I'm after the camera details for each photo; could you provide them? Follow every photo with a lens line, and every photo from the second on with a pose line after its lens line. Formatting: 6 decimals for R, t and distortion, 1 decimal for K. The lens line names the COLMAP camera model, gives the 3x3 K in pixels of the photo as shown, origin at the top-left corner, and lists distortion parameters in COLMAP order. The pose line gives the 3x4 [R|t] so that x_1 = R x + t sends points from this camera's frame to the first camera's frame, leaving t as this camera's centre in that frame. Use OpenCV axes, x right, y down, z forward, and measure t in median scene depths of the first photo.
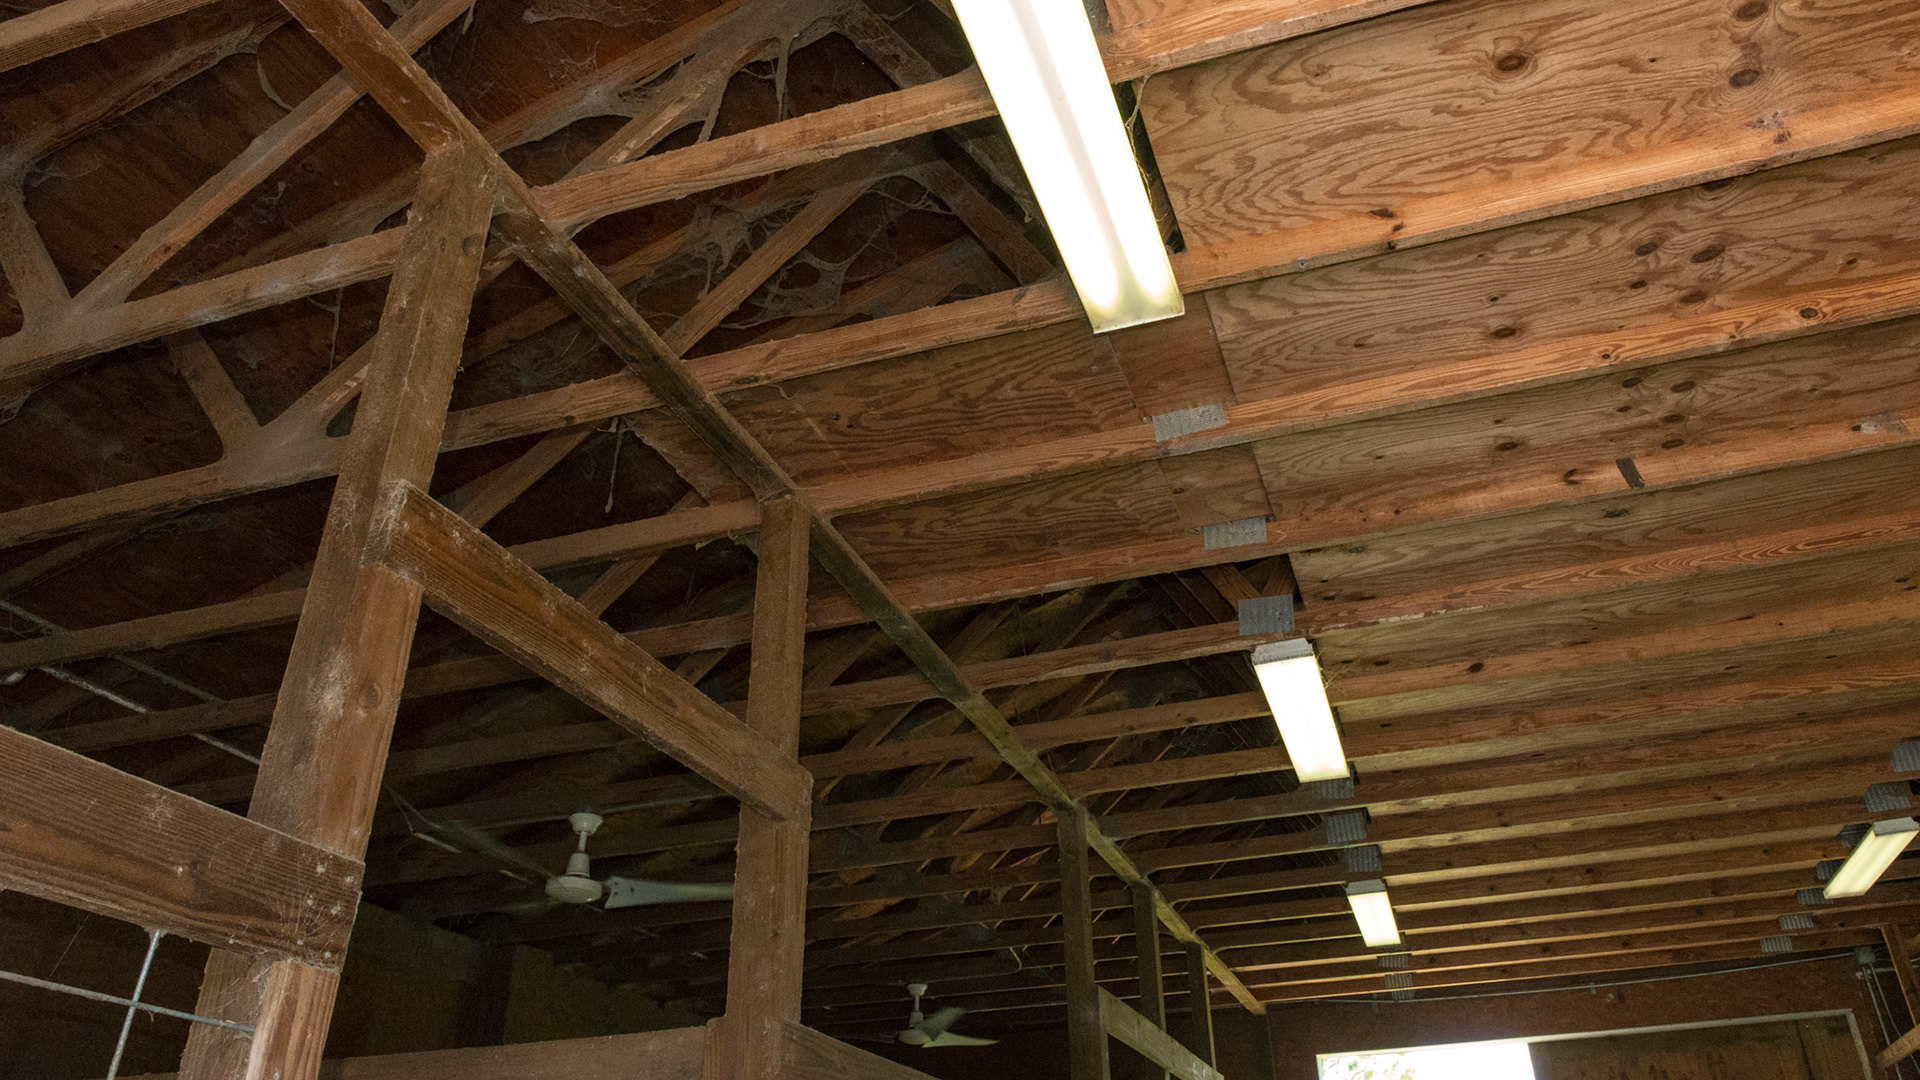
lens RADIAL K [[1377.8, 0, 965.9], [0, 1377.8, 500.8], [0, 0, 1]] dist [-0.005649, -0.001705]
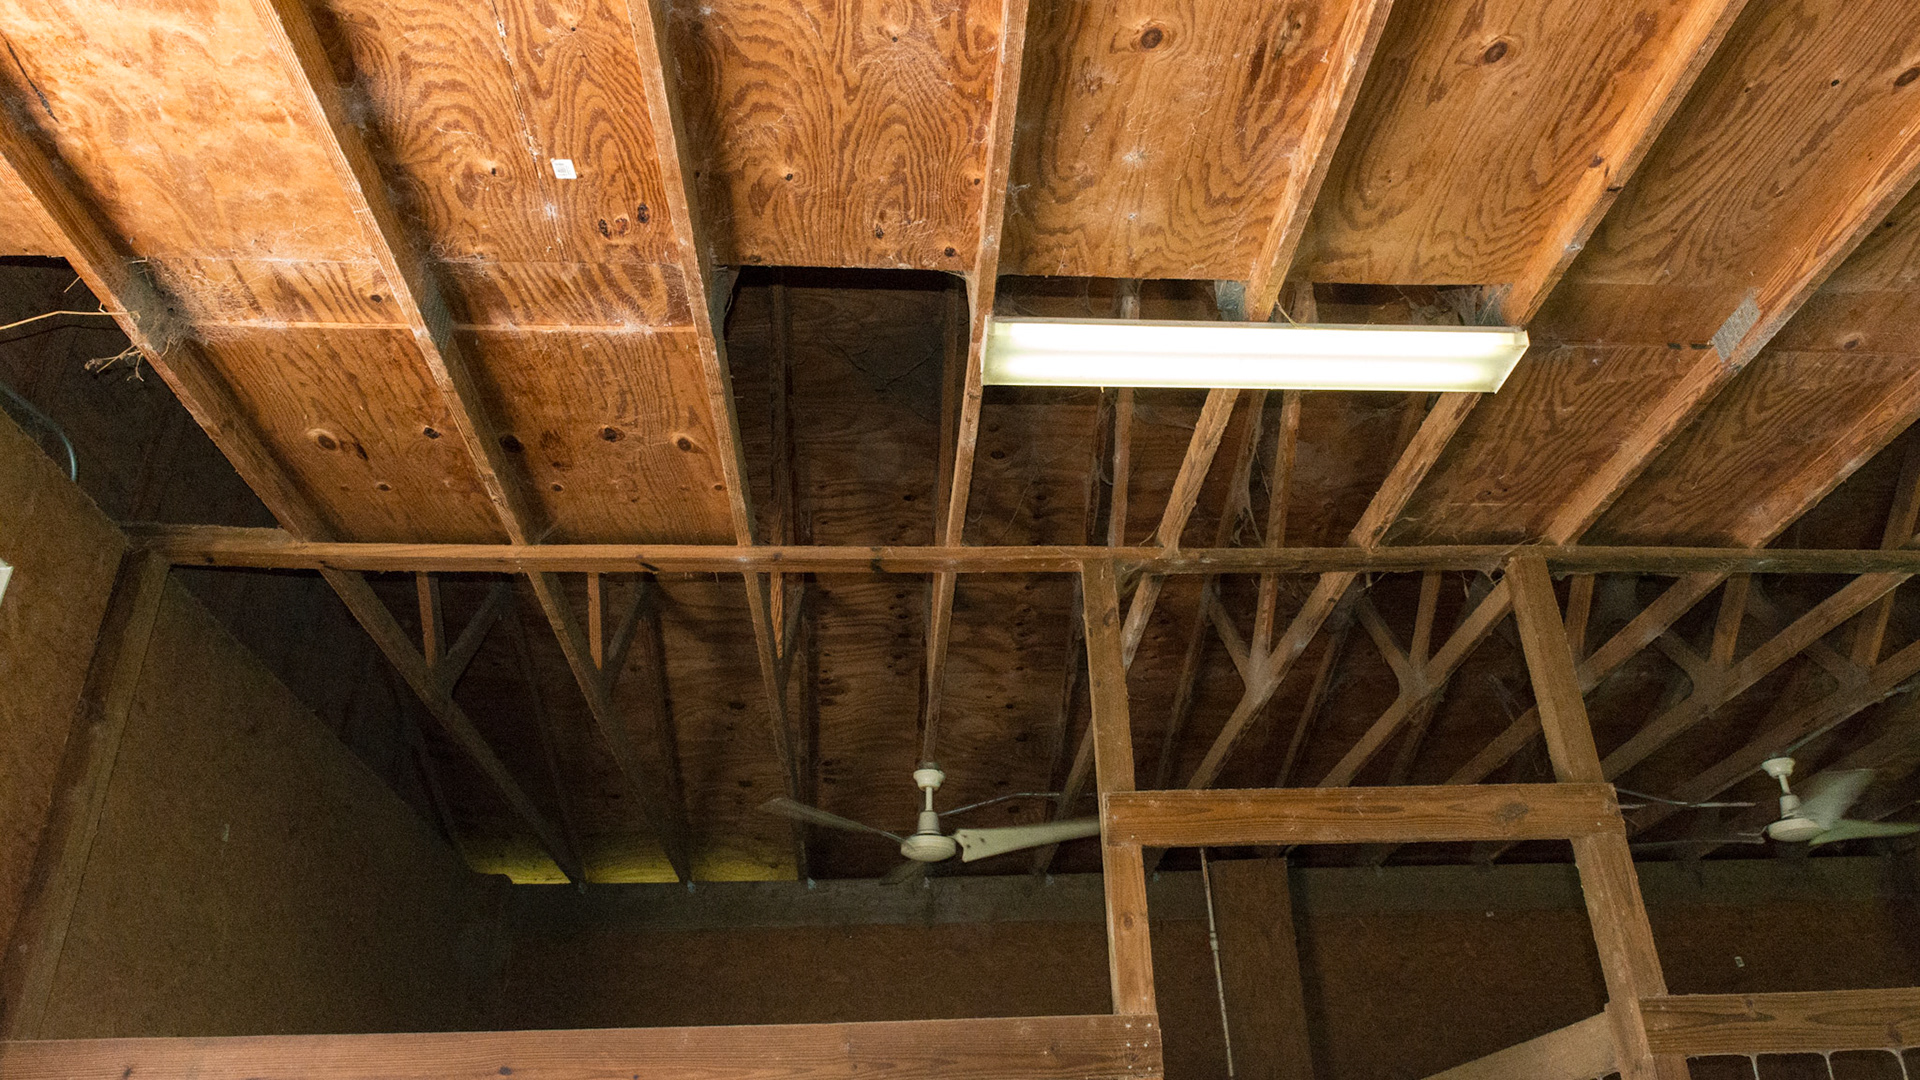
lens RADIAL K [[1299.5, 0, 960.0], [0, 1299.5, 540.0], [0, 0, 1]] dist [-0.004071, -0.002185]
pose [[0.368772, -0.446664, -0.815168, 0.736817], [0.500252, 0.834511, -0.230955, 0.004723], [0.783425, -0.322619, 0.531189, 0.054677]]
